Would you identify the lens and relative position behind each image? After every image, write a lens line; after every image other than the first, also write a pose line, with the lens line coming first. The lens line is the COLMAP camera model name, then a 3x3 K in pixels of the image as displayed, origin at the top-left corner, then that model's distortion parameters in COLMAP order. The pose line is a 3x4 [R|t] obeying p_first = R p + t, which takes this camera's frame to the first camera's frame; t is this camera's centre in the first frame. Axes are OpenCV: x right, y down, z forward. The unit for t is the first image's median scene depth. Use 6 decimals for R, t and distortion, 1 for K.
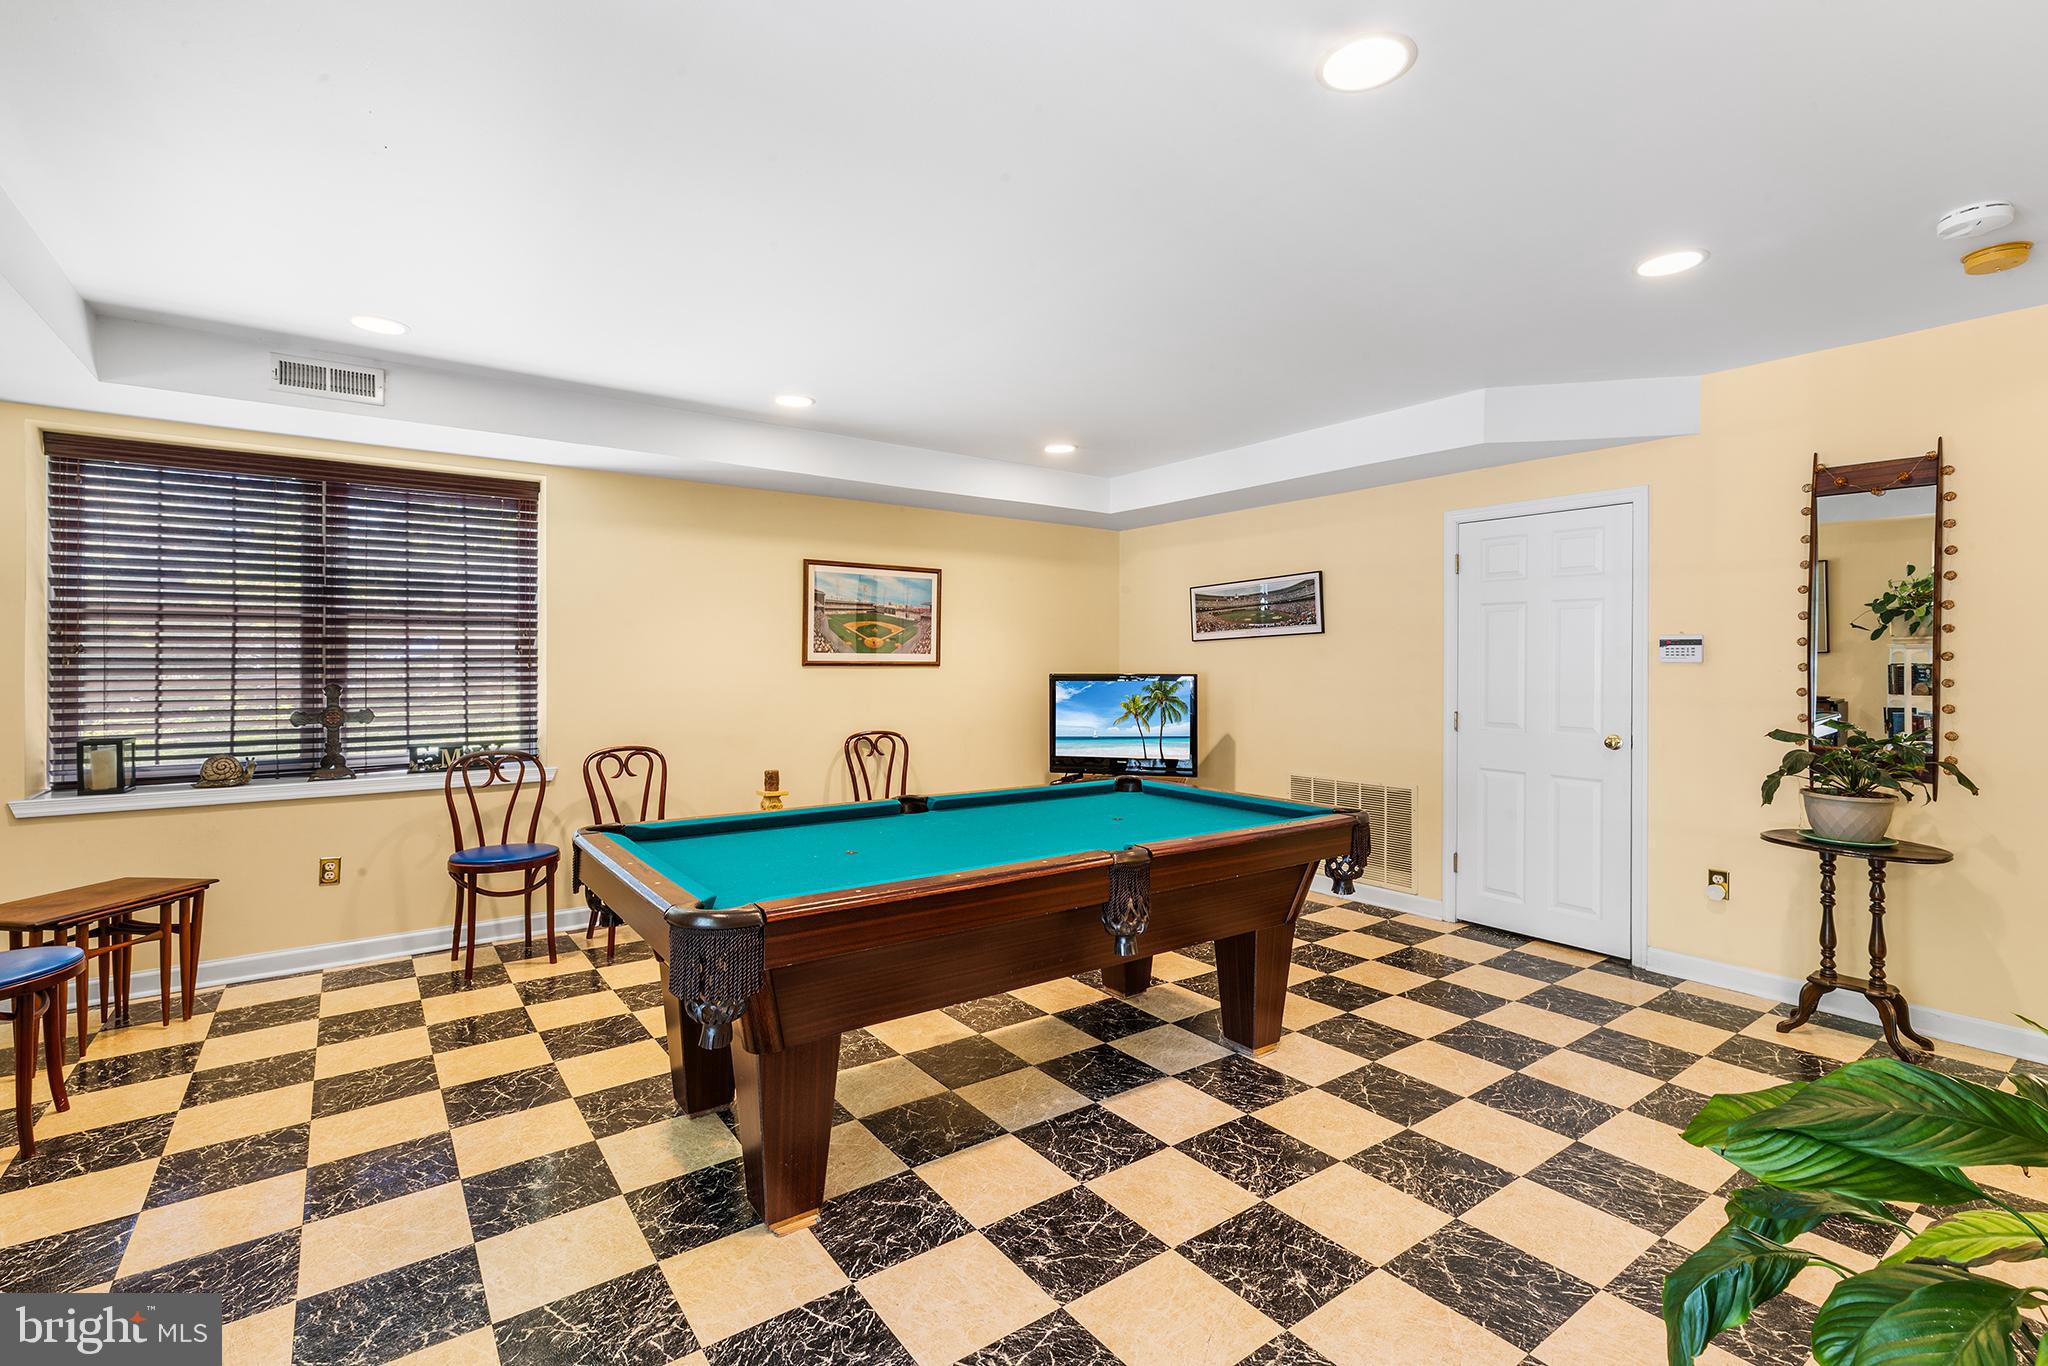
lens RADIAL K [[933.8, 0, 1024.0], [0, 933.8, 673.2], [0, 0, 1]] dist [0.003716, -0.001079]
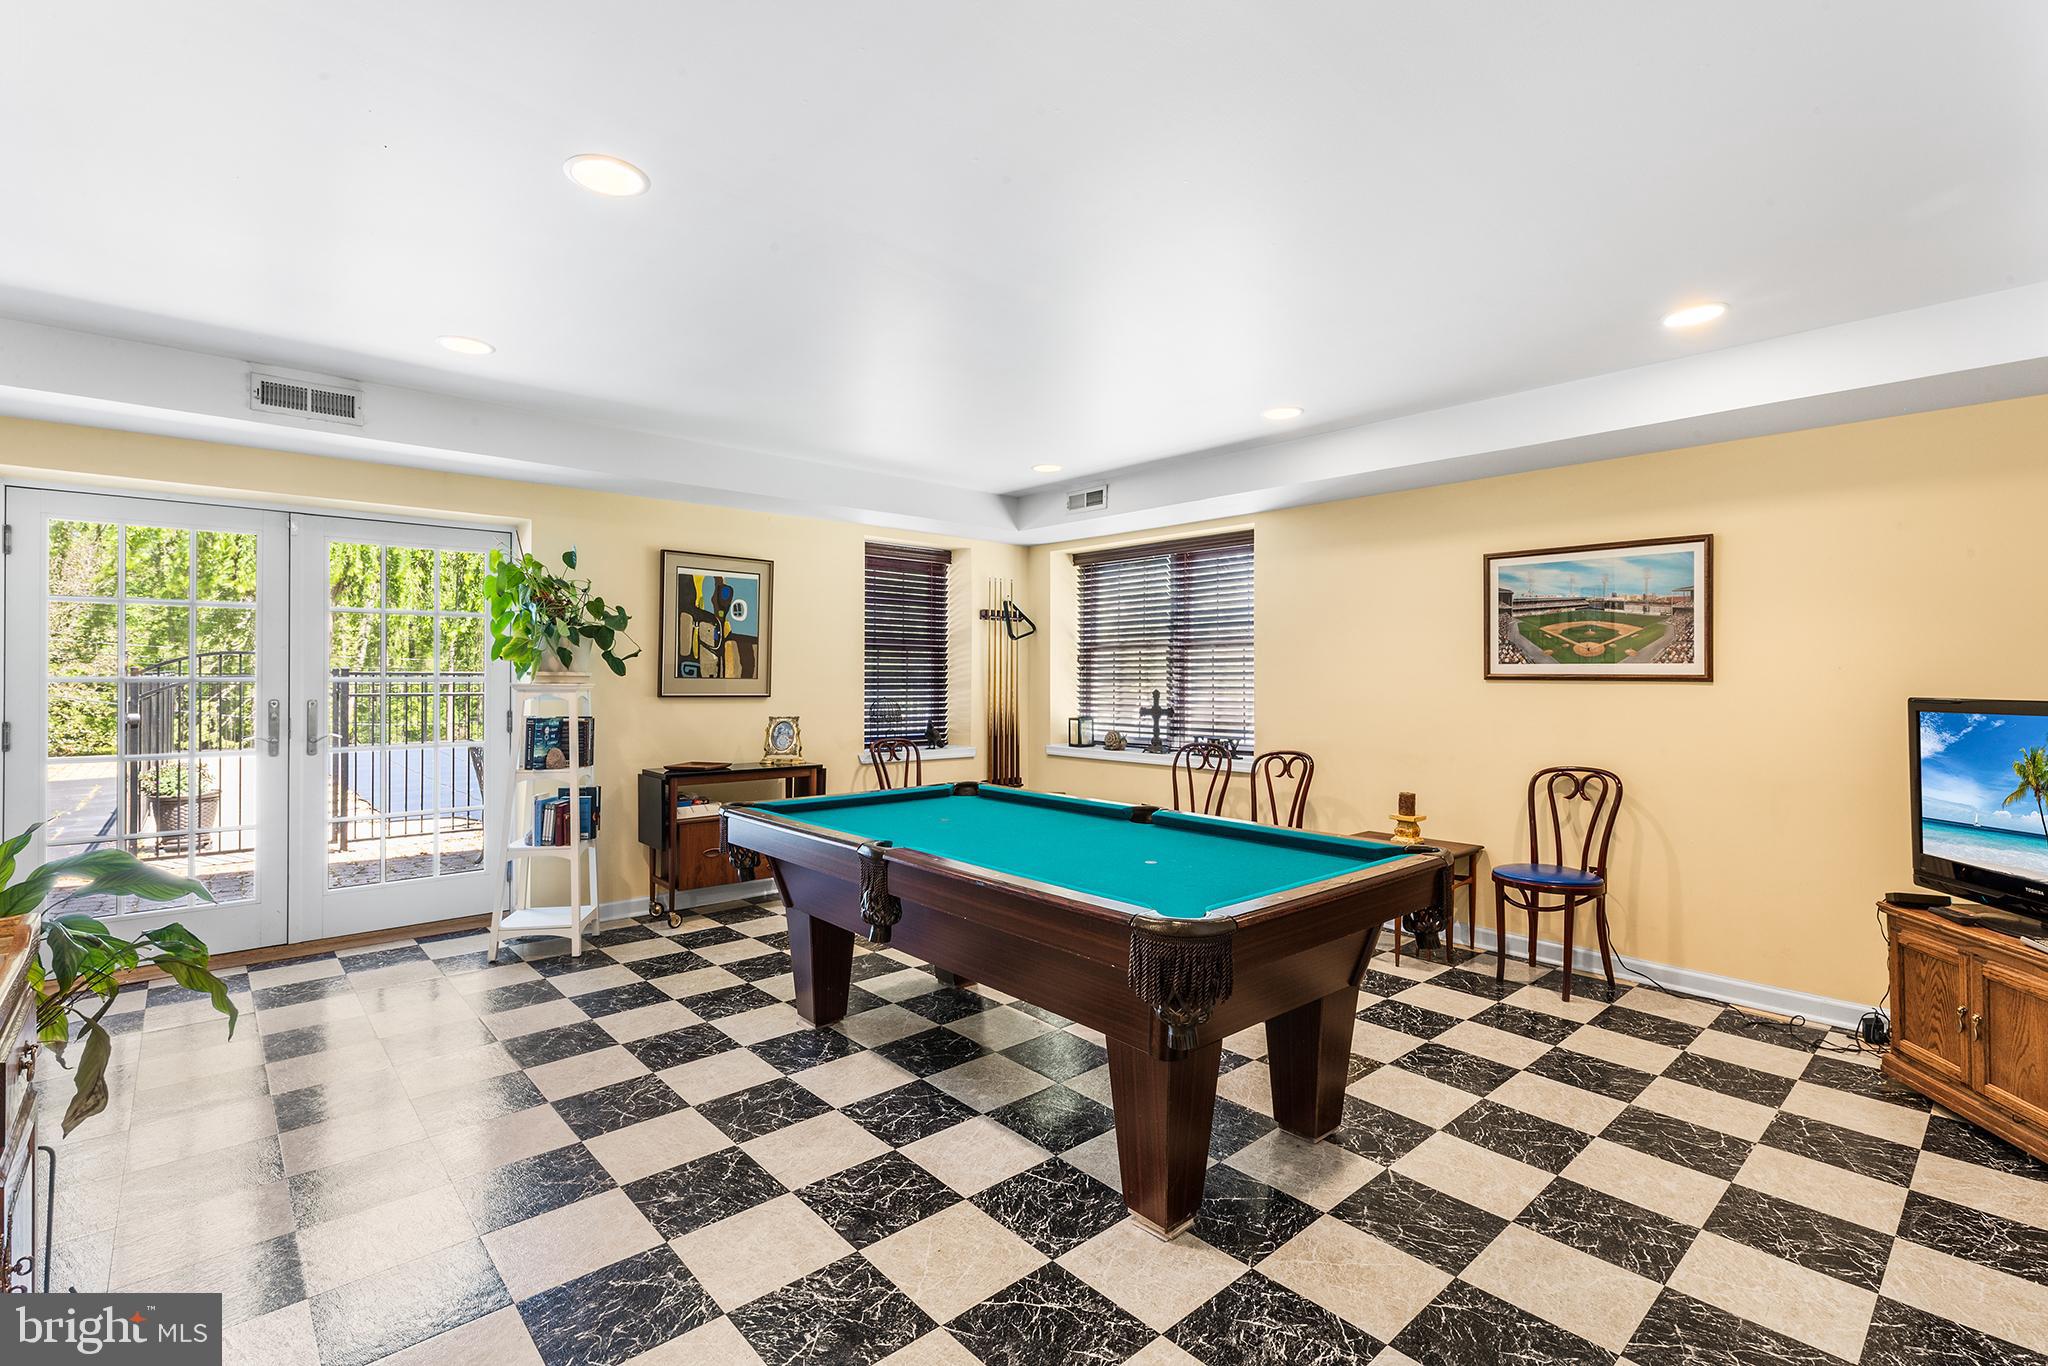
lens RADIAL K [[933.8, 0, 1023.2], [0, 933.8, 671.9], [0, 0, 1]] dist [0.003716, -0.001079]
pose [[0.089945, -0.003699, -0.995940, 0.614911], [-0.013136, 0.999902, -0.004900, -0.005562], [0.995860, 0.013523, 0.089888, 0.539770]]
